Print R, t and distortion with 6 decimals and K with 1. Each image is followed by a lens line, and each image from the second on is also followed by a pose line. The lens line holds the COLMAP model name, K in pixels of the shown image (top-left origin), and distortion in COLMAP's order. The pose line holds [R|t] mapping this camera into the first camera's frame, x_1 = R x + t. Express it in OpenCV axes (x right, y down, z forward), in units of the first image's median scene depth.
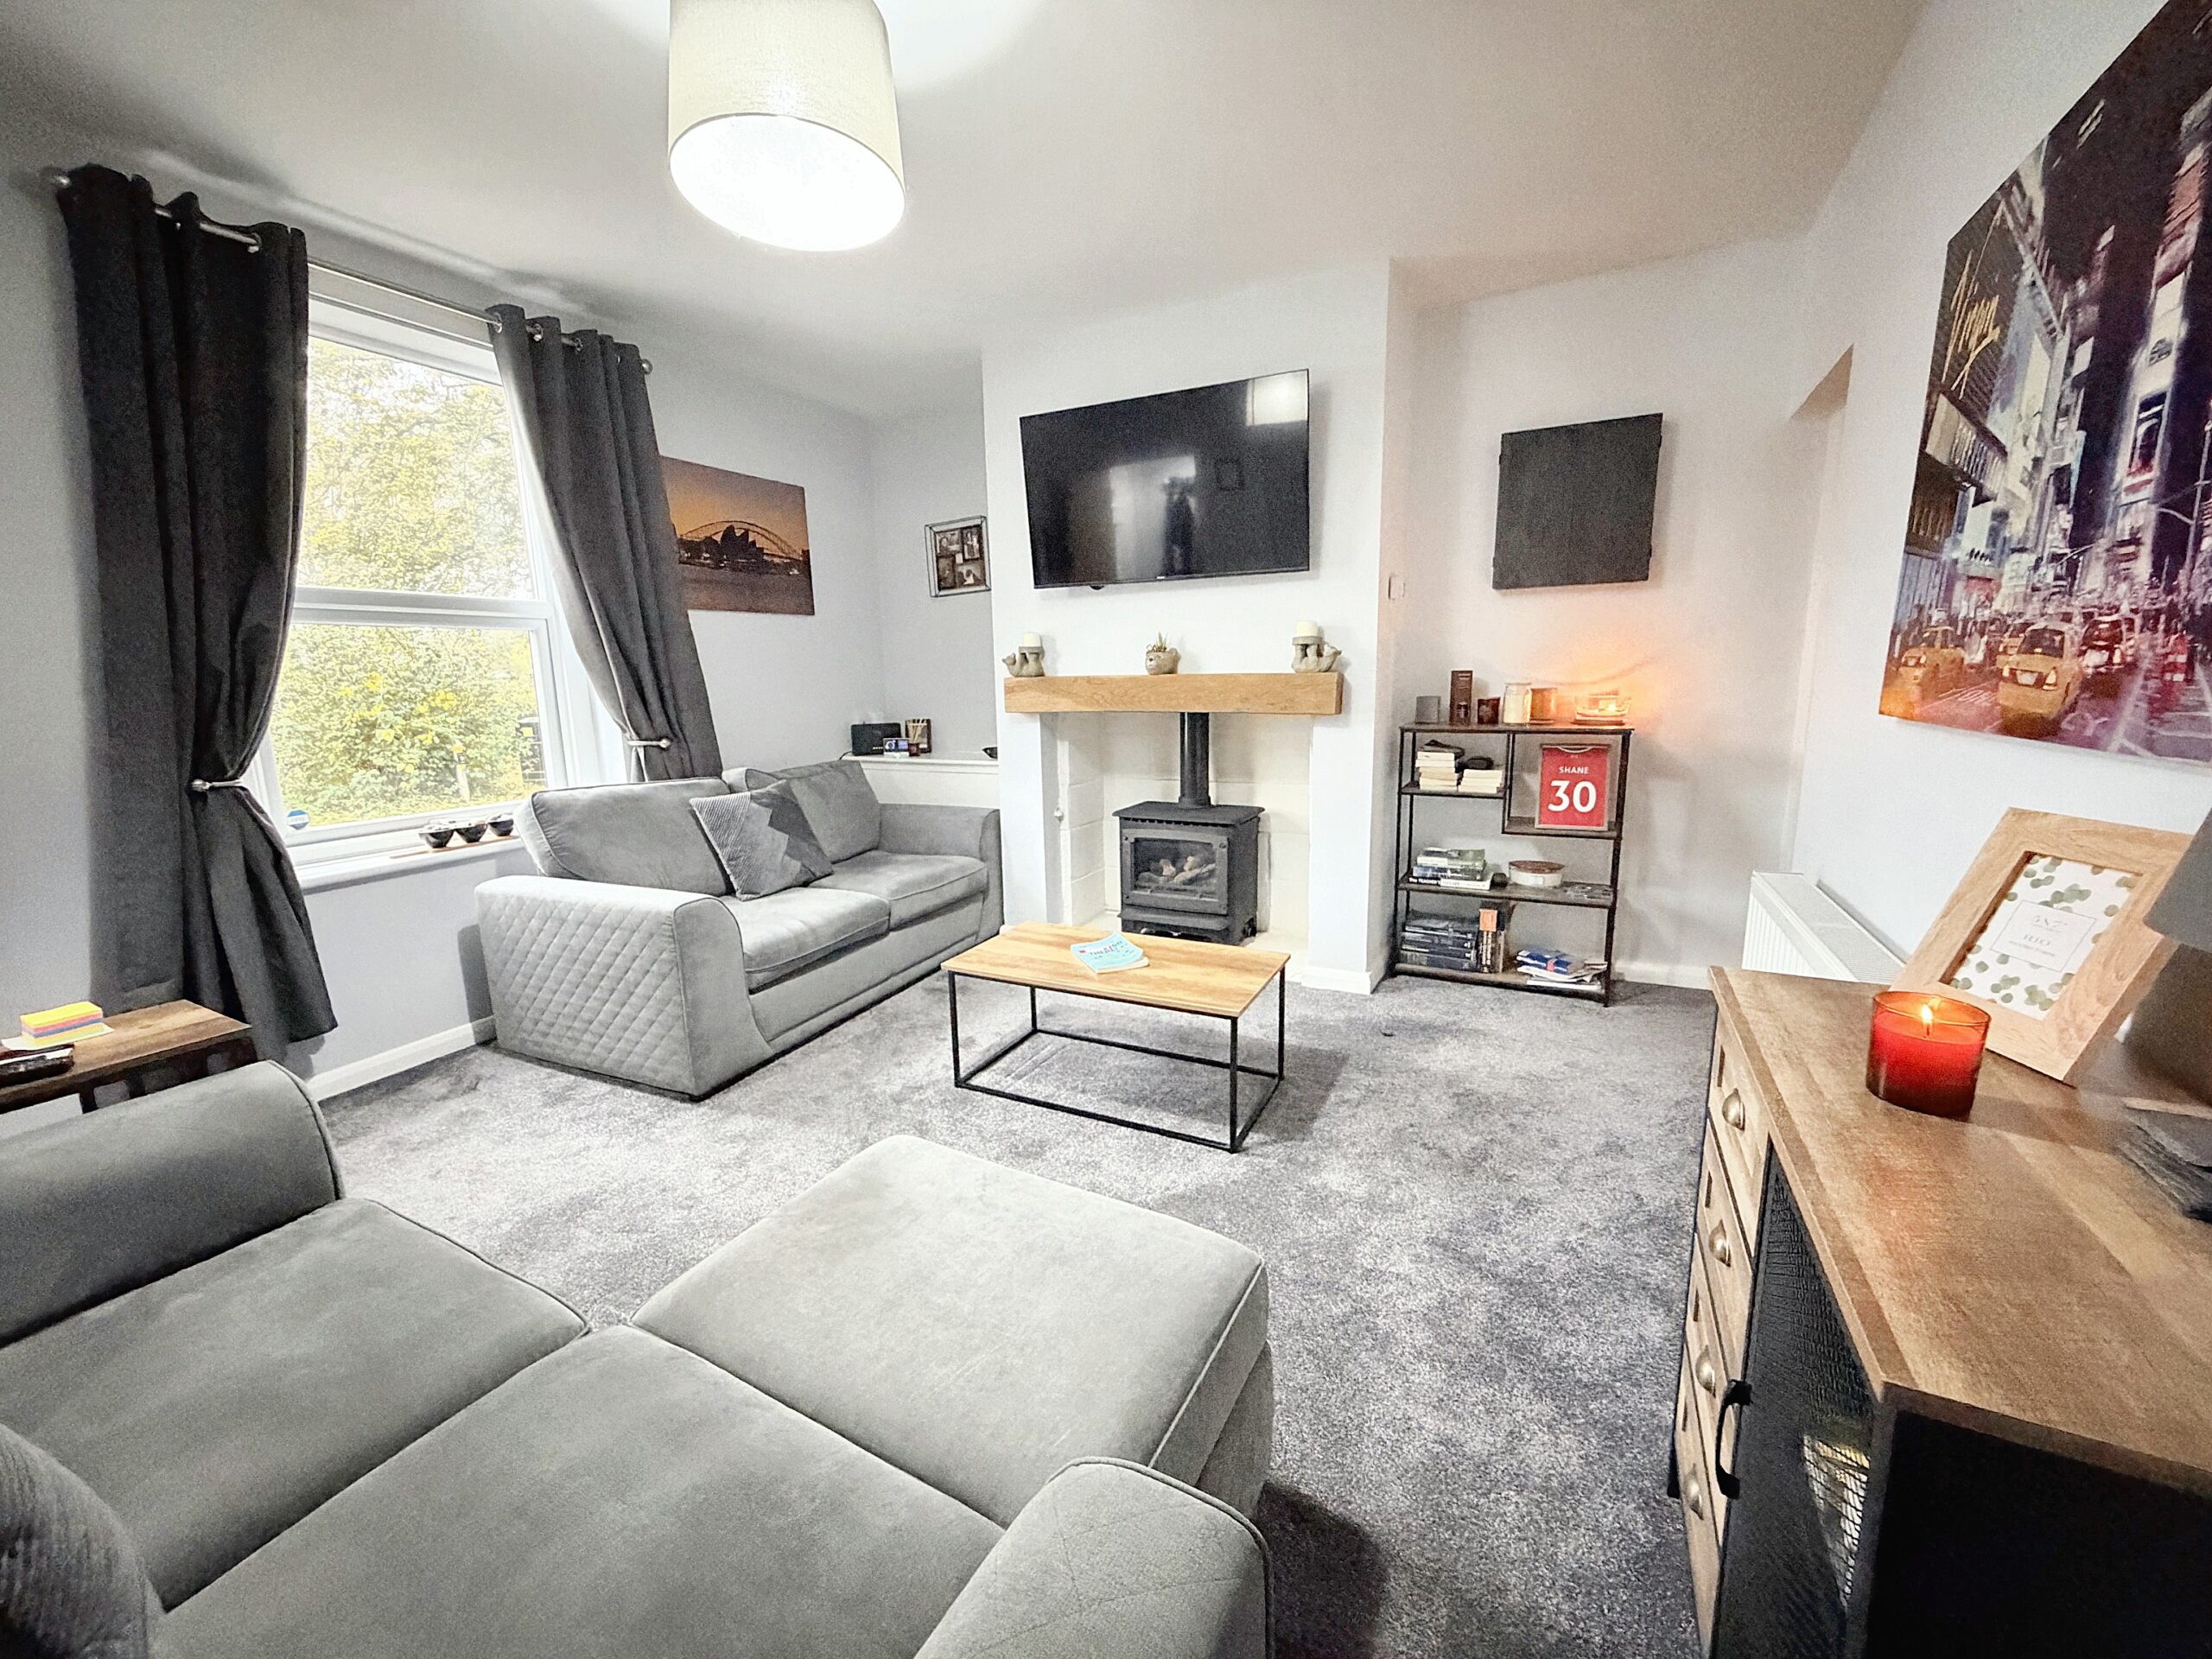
lens RADIAL K [[882.3, 0, 1101.3], [0, 882.3, 835.8], [0, 0, 1]] dist [0.006413, 0.000107]
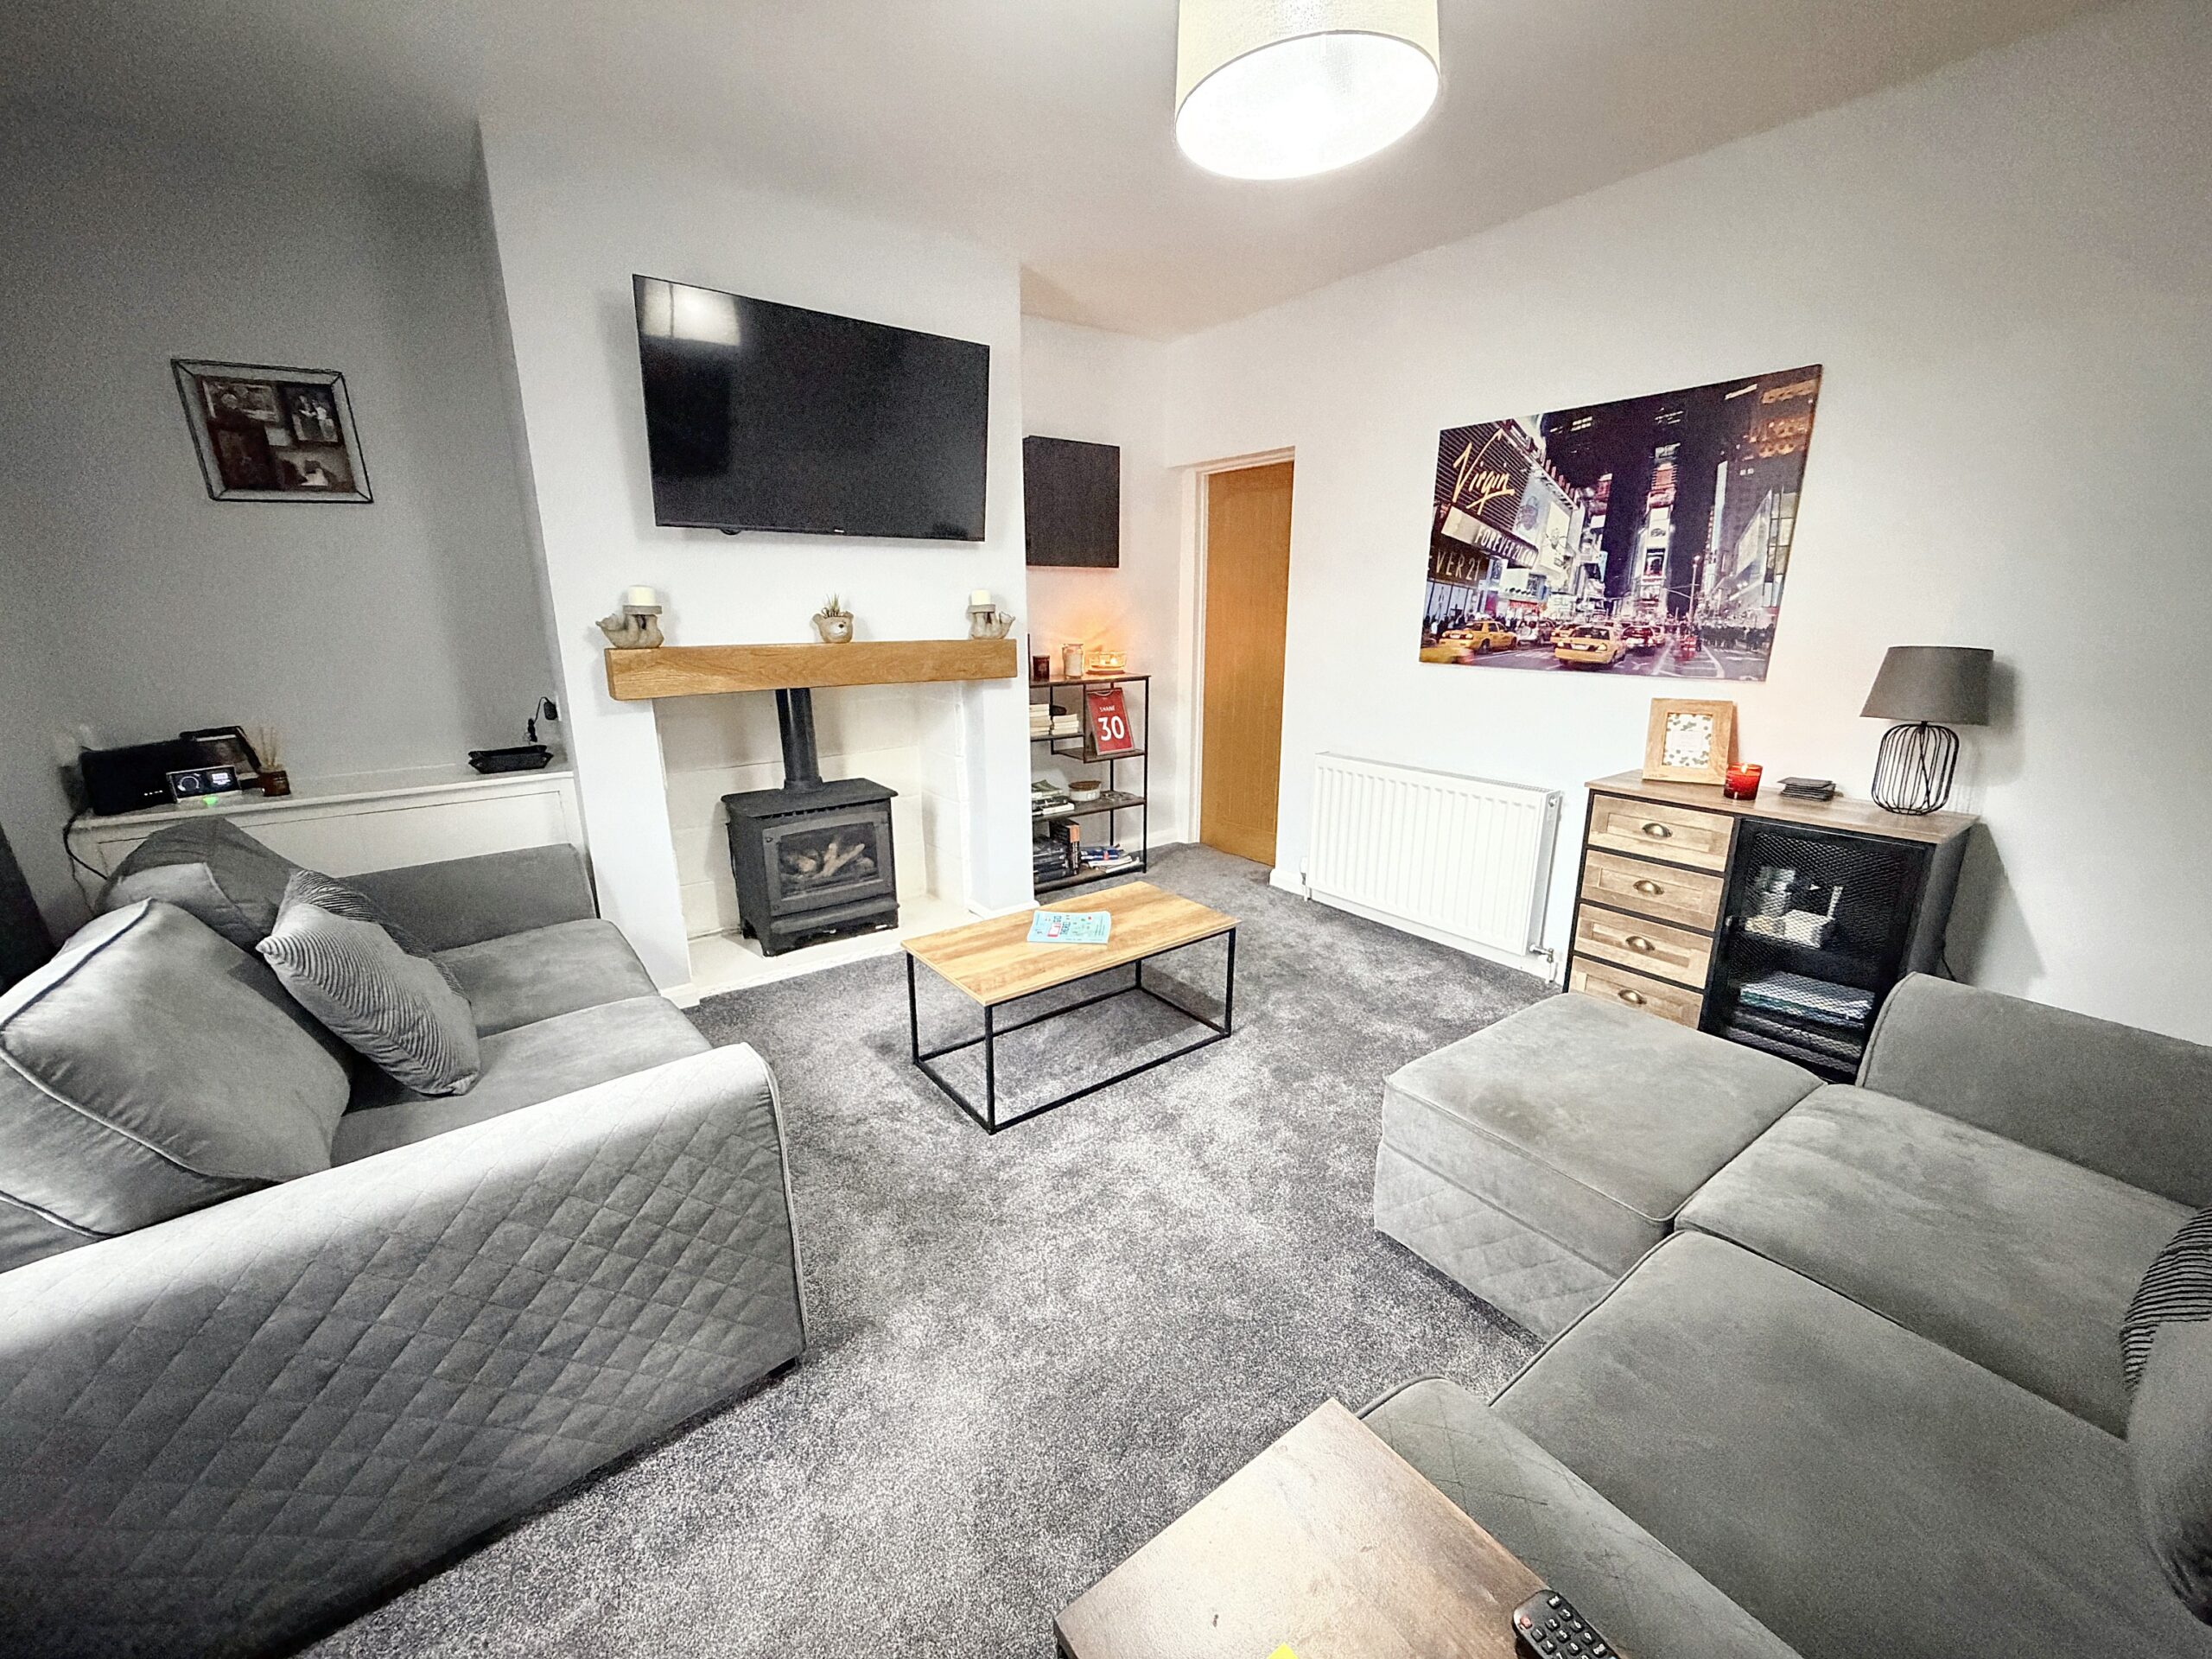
lens RADIAL K [[882.3, 0, 1102.1], [0, 882.3, 834.0], [0, 0, 1]] dist [0.006413, 0.000107]
pose [[0.433103, -0.213424, 0.875712, -0.681983], [0.159321, 0.974391, 0.158678, -0.102637], [-0.887152, 0.070796, 0.456015, 0.410786]]
